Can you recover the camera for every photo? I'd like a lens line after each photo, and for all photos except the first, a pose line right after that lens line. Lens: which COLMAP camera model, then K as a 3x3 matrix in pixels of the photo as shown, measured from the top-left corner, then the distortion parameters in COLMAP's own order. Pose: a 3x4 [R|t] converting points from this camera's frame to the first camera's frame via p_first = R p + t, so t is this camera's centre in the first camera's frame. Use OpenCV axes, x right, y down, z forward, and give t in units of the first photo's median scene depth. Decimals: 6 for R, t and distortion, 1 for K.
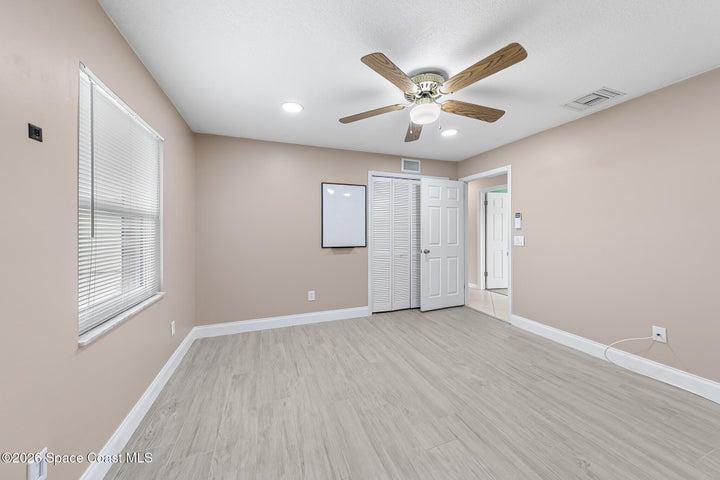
lens RADIAL K [[253.8, 0, 363.3], [0, 253.8, 234.3], [0, 0, 1]] dist [-0.000126, -0.000056]
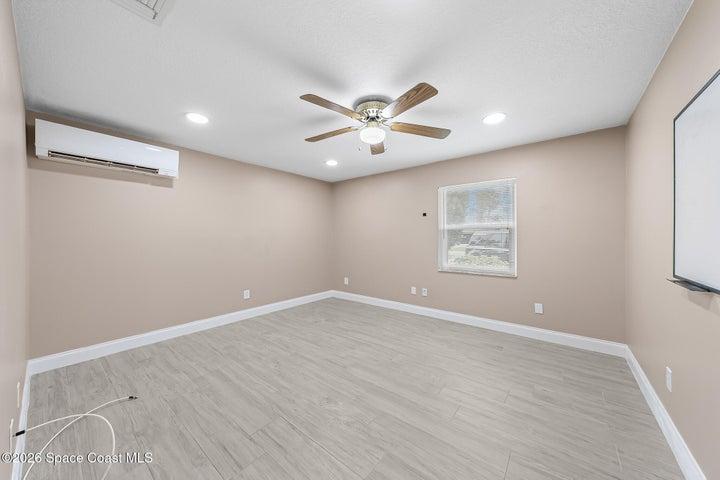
lens RADIAL K [[251.6, 0, 360.9], [0, 251.6, 238.3], [0, 0, 1]] dist [0.000161, 0.000020]
pose [[-0.861253, 0.006897, -0.508129, 0.829083], [0.000456, 0.999918, 0.012800, -0.020927], [0.508176, 0.010792, -0.861186, 1.862104]]
